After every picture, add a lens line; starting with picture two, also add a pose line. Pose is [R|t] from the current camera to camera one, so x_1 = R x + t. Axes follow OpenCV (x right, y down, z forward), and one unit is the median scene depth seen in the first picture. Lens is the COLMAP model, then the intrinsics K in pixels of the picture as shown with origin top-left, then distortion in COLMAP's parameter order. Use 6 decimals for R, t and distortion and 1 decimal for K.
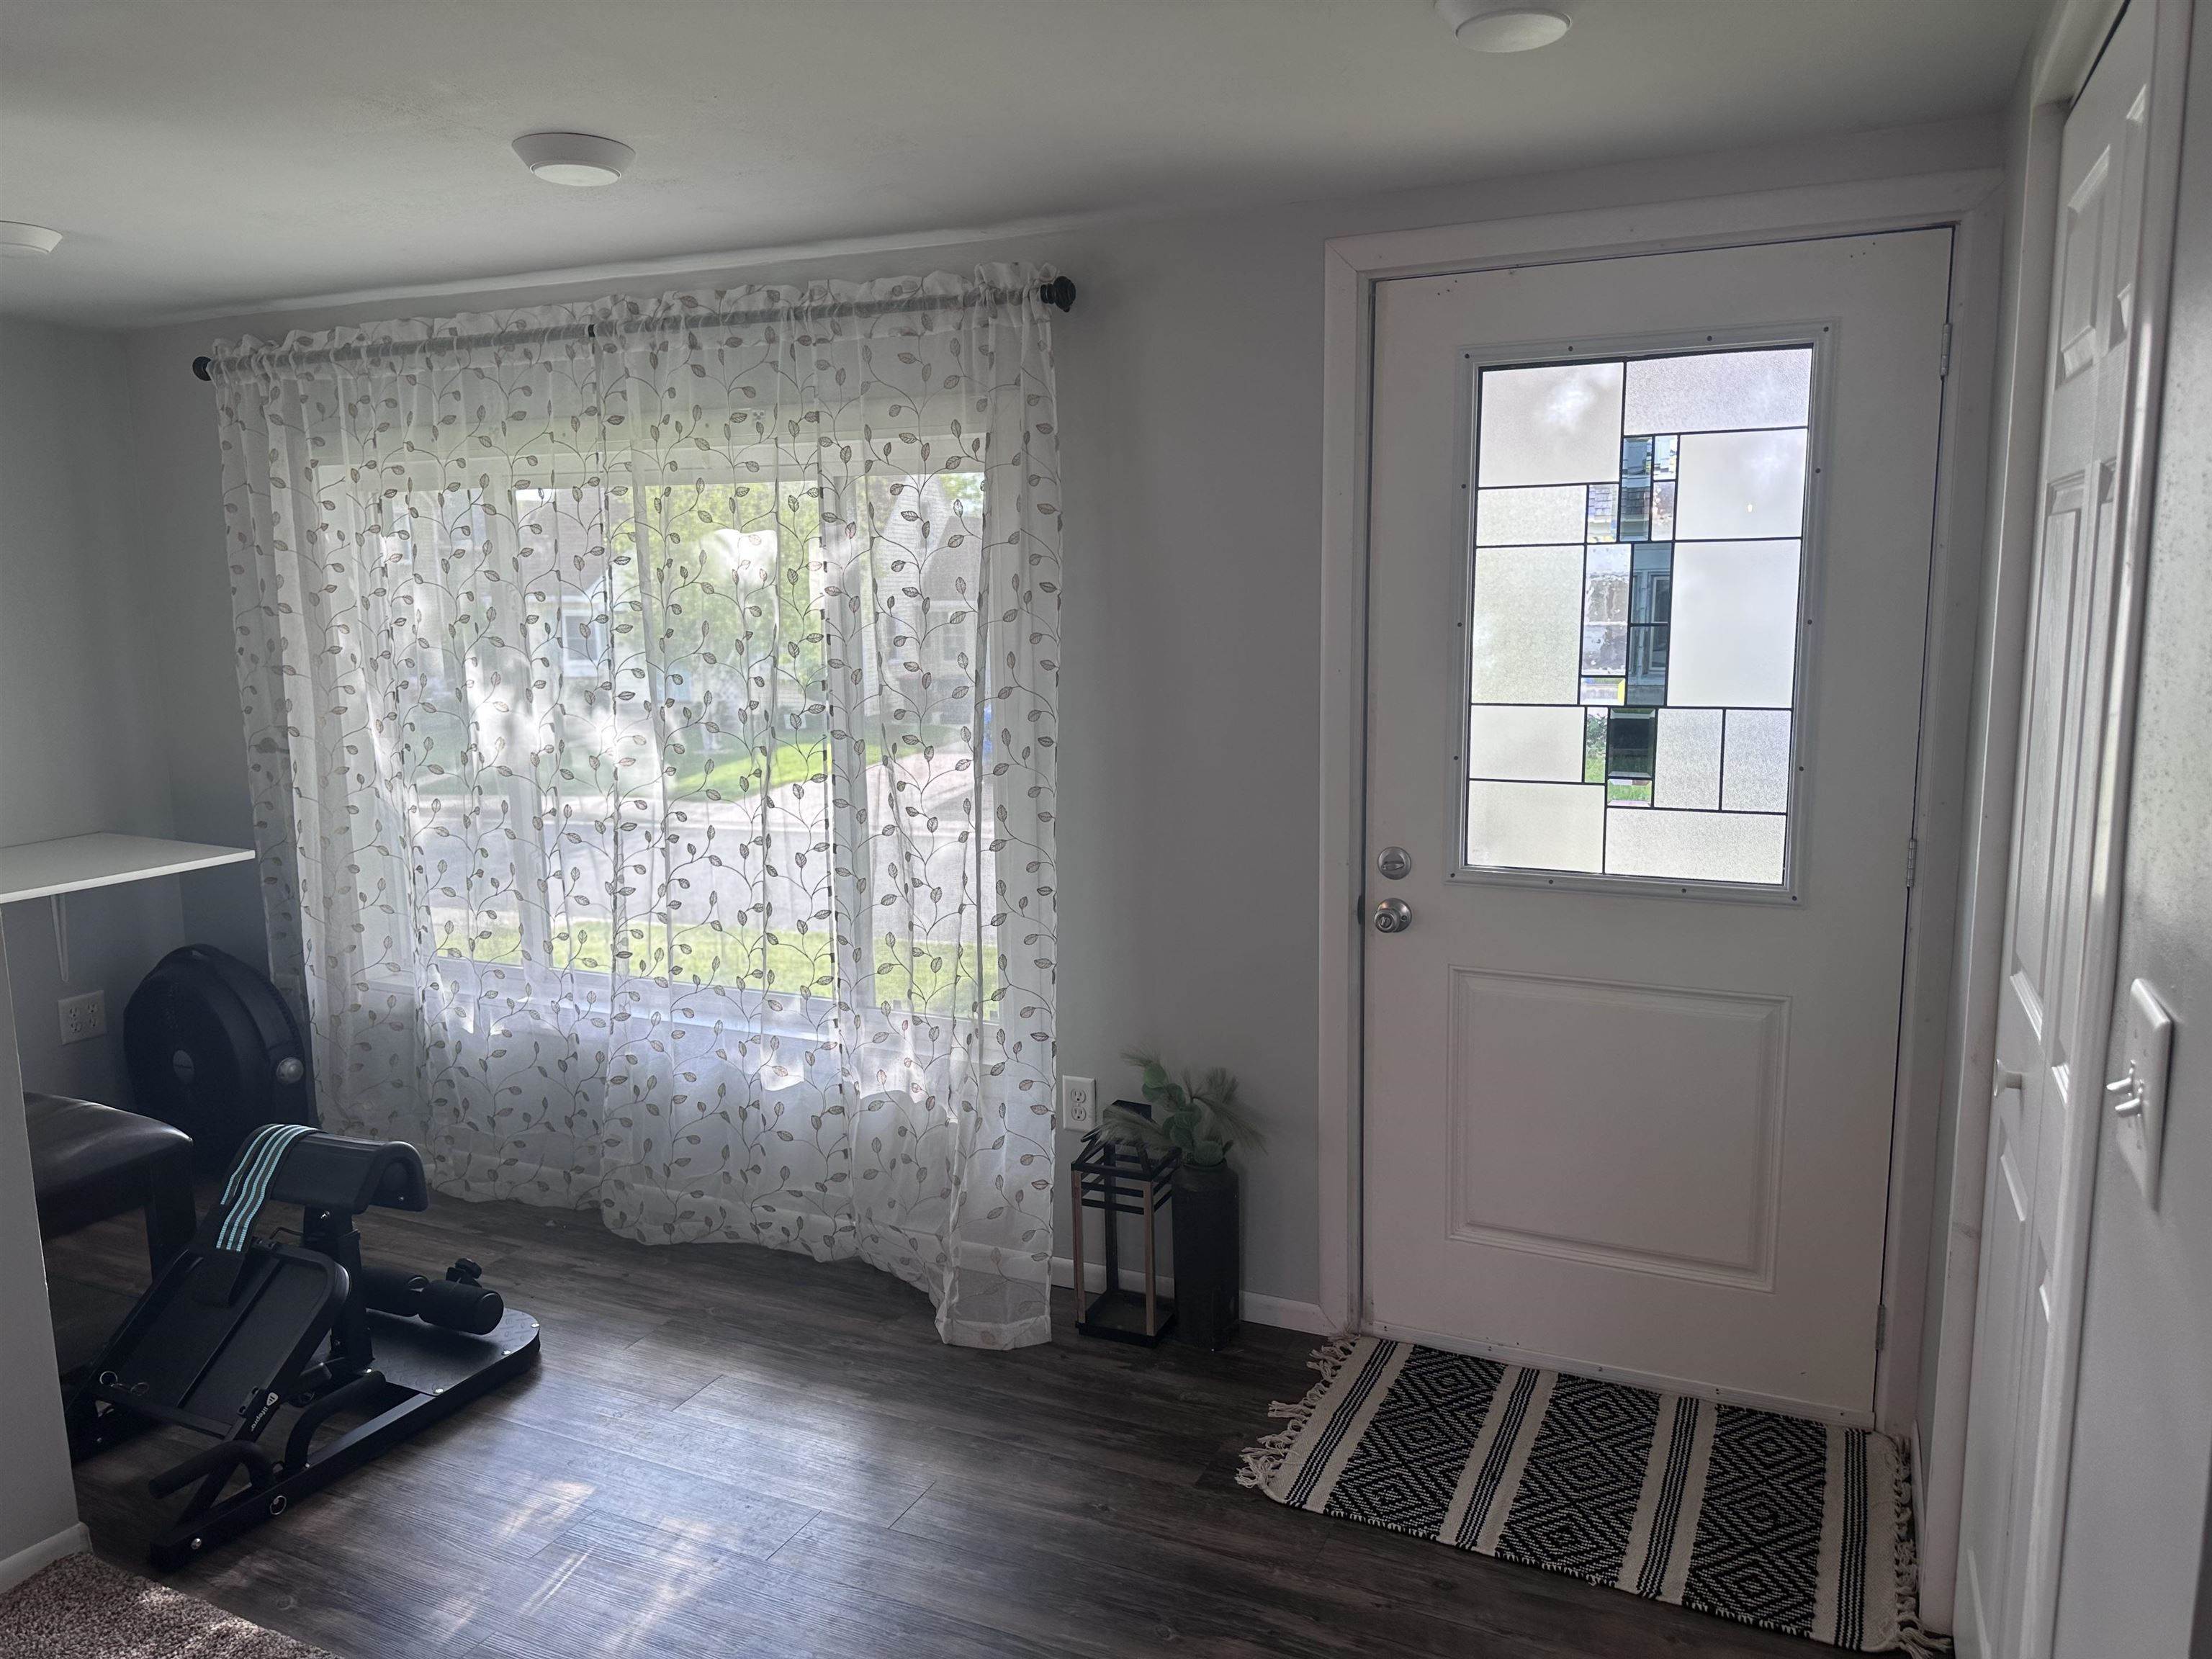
lens RADIAL K [[1546.9, 0, 1136.8], [0, 1546.9, 829.6], [0, 0, 1]] dist [0.041854, -0.056803]
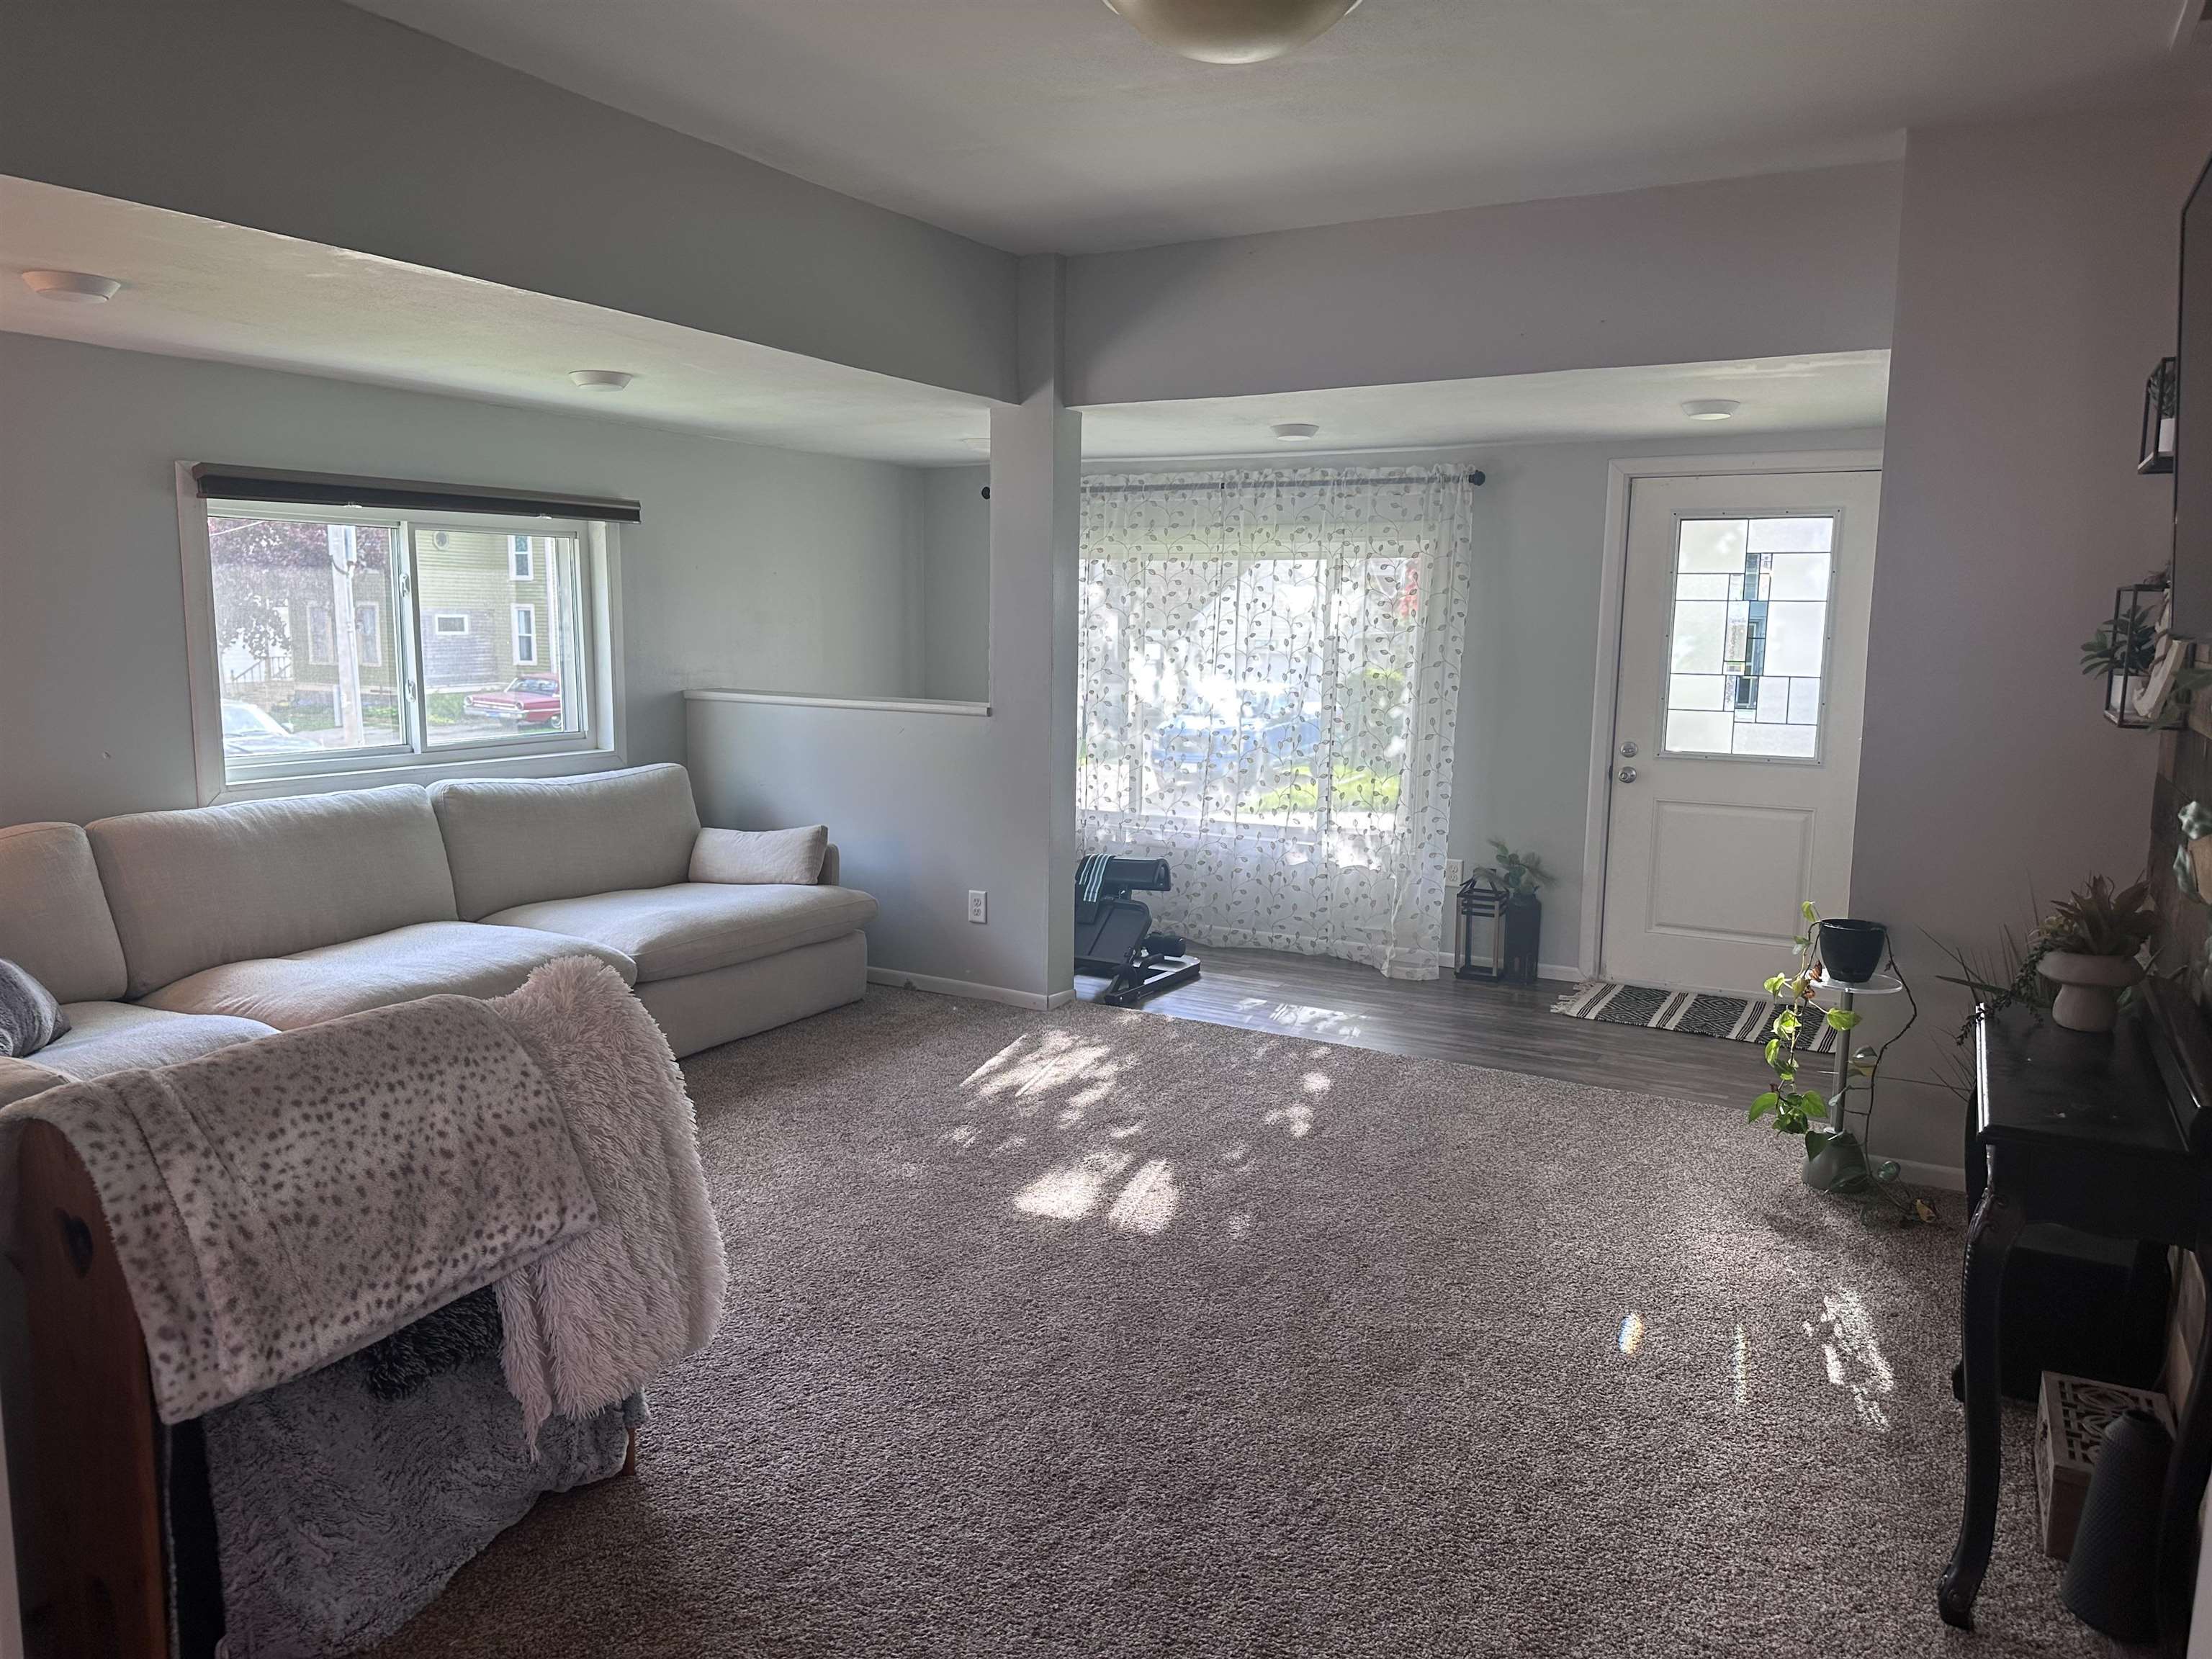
lens RADIAL K [[1546.9, 0, 1082.3], [0, 1546.9, 857.4], [0, 0, 1]] dist [0.041854, -0.056803]
pose [[0.995535, 0.038740, -0.086079, -0.361728], [-0.039815, 0.999149, -0.010809, 0.208423], [0.085587, 0.014188, 0.996230, -1.101703]]
